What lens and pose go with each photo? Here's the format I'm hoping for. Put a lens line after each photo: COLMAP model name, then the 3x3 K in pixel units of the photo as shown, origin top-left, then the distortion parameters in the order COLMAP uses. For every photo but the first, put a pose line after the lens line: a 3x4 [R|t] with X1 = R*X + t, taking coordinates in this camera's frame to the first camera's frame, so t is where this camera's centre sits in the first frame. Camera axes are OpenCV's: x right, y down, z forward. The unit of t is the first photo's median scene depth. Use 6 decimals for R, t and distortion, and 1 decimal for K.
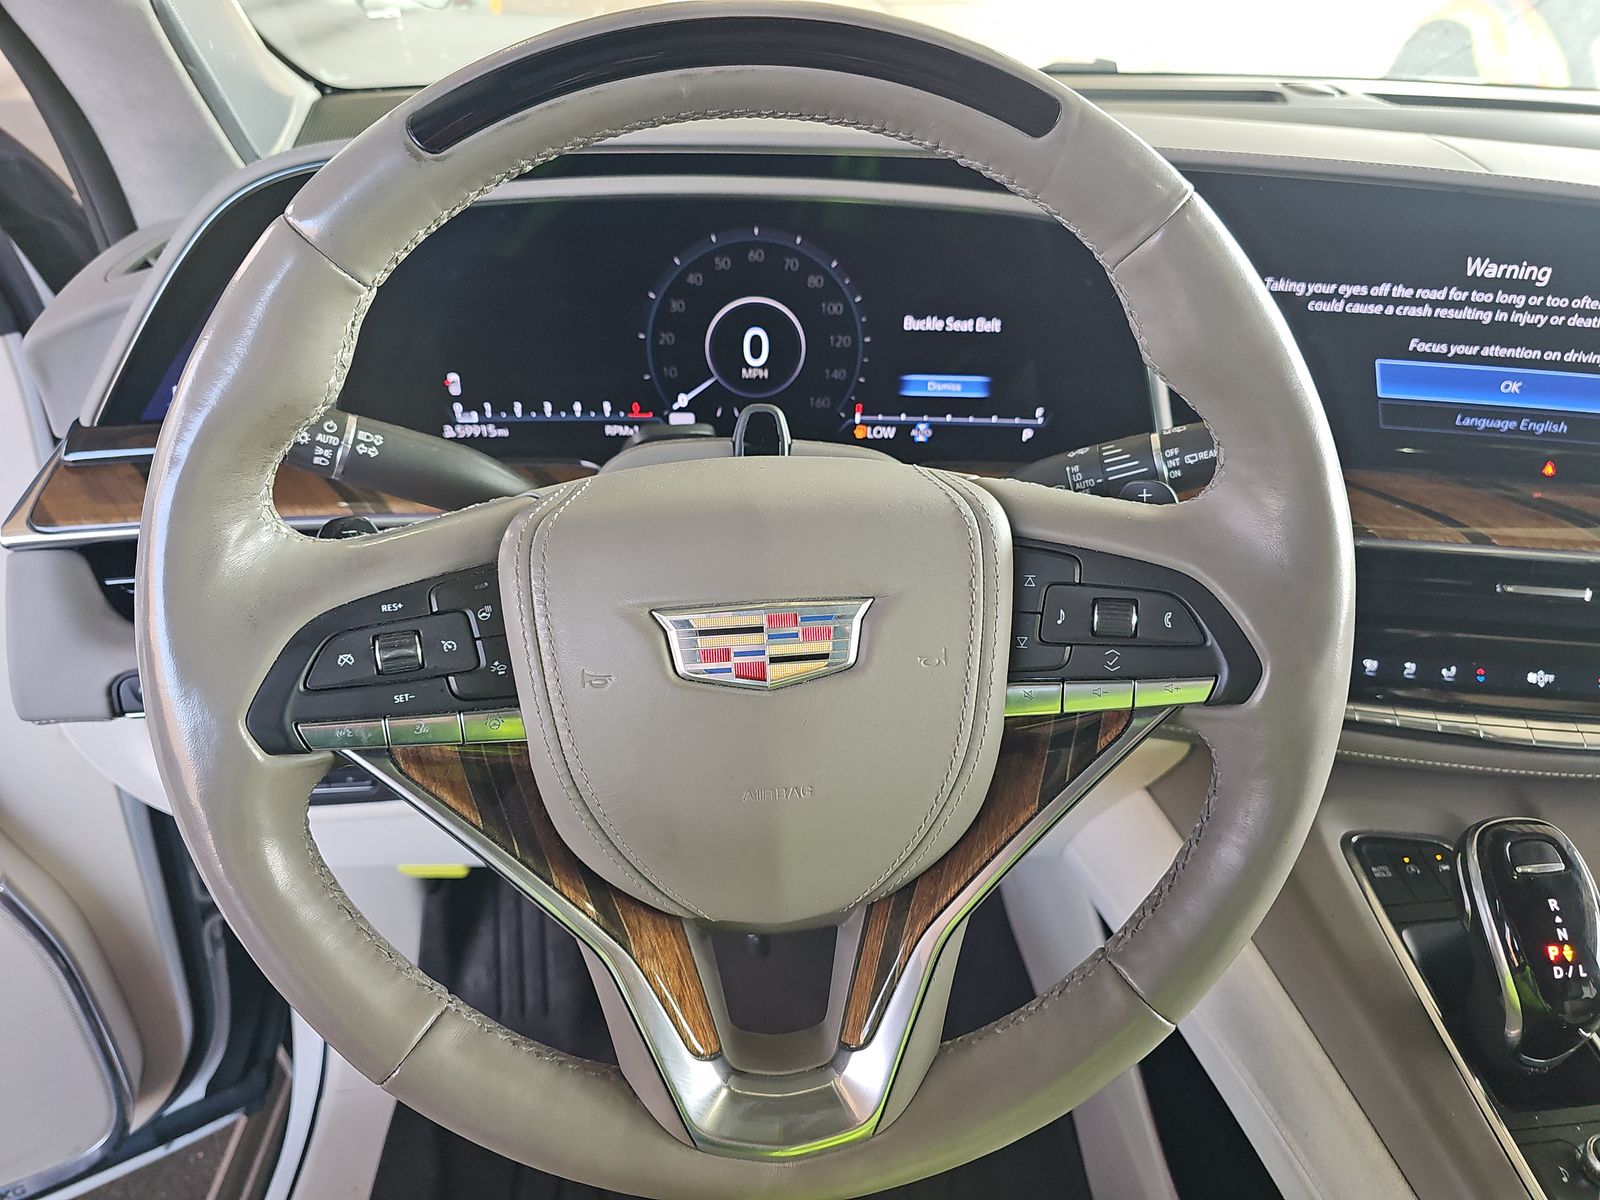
lens RADIAL K [[1026.3, 0, 776.7], [0, 1026.3, 605.2], [0, 0, 1]] dist [0.035744, -0.033306]
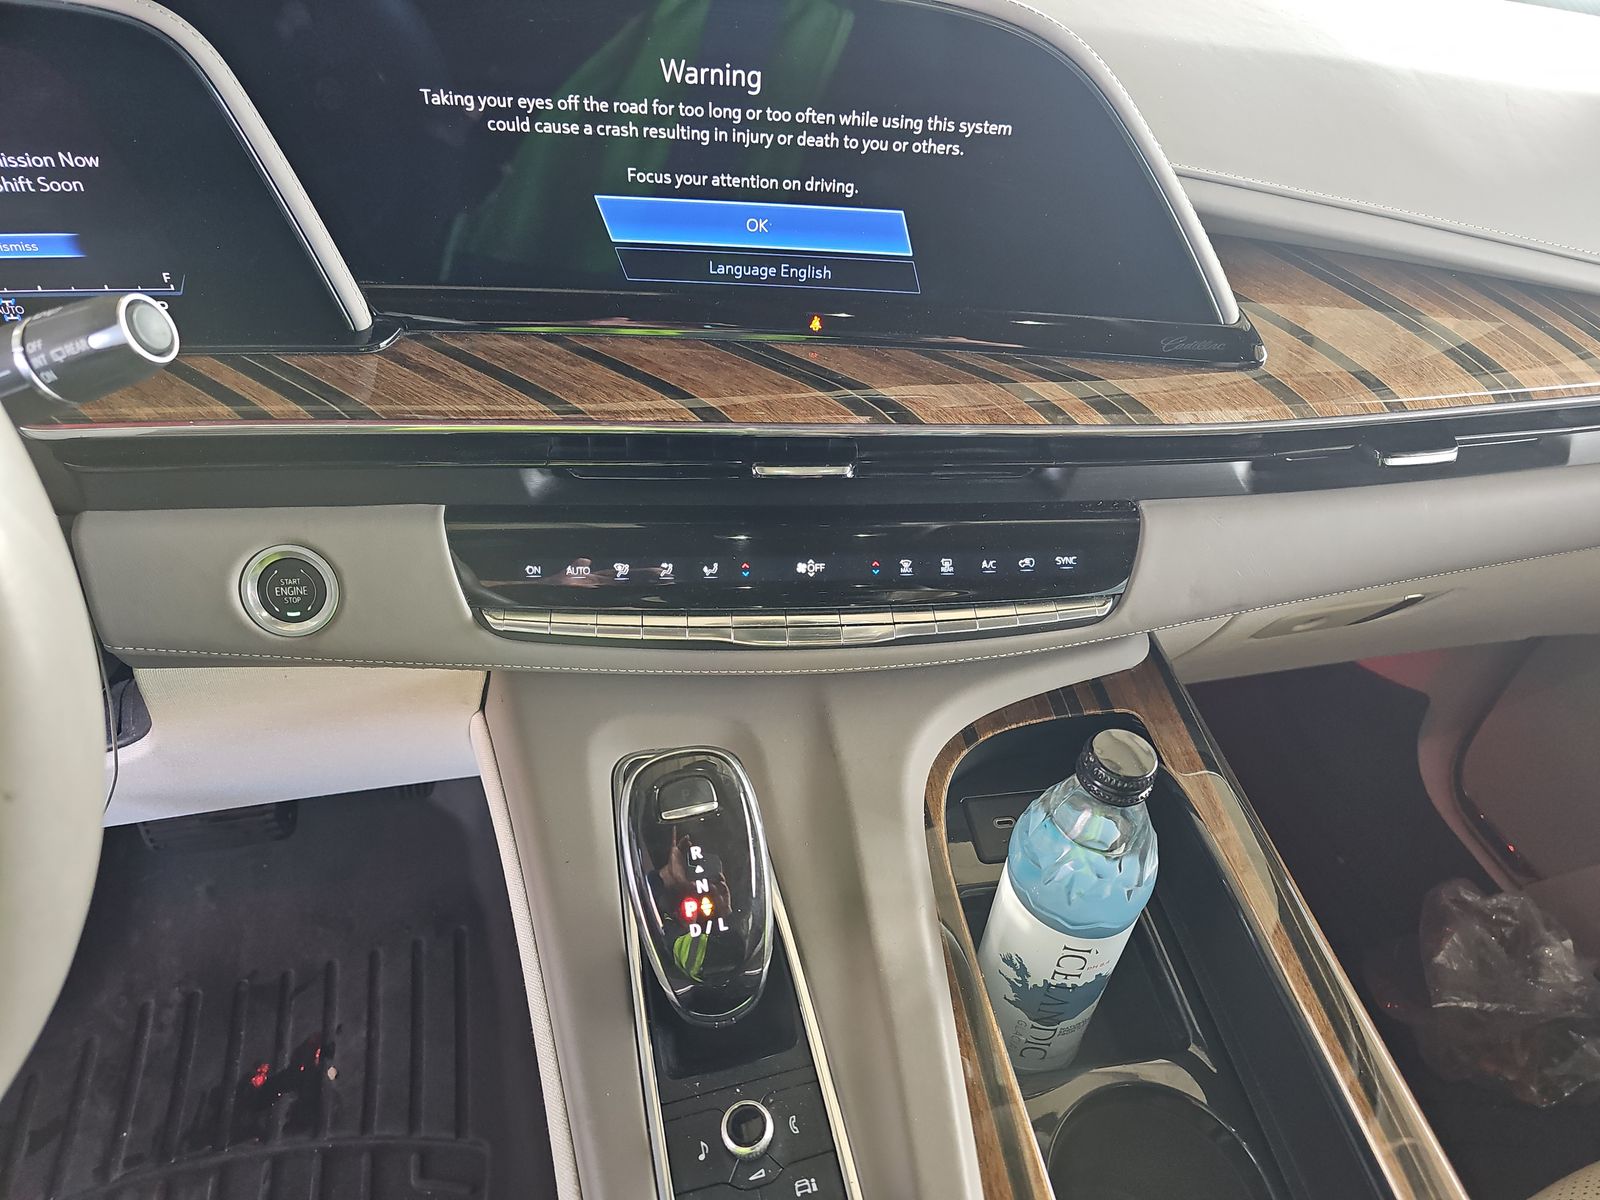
lens RADIAL K [[1026.3, 0, 776.7], [0, 1026.3, 605.2], [0, 0, 1]] dist [0.035744, -0.033306]
pose [[0.982426, -0.093889, 0.161317, 0.577909], [0.069025, 0.985757, 0.153359, -0.035586], [-0.173418, -0.139529, 0.974914, 0.146894]]
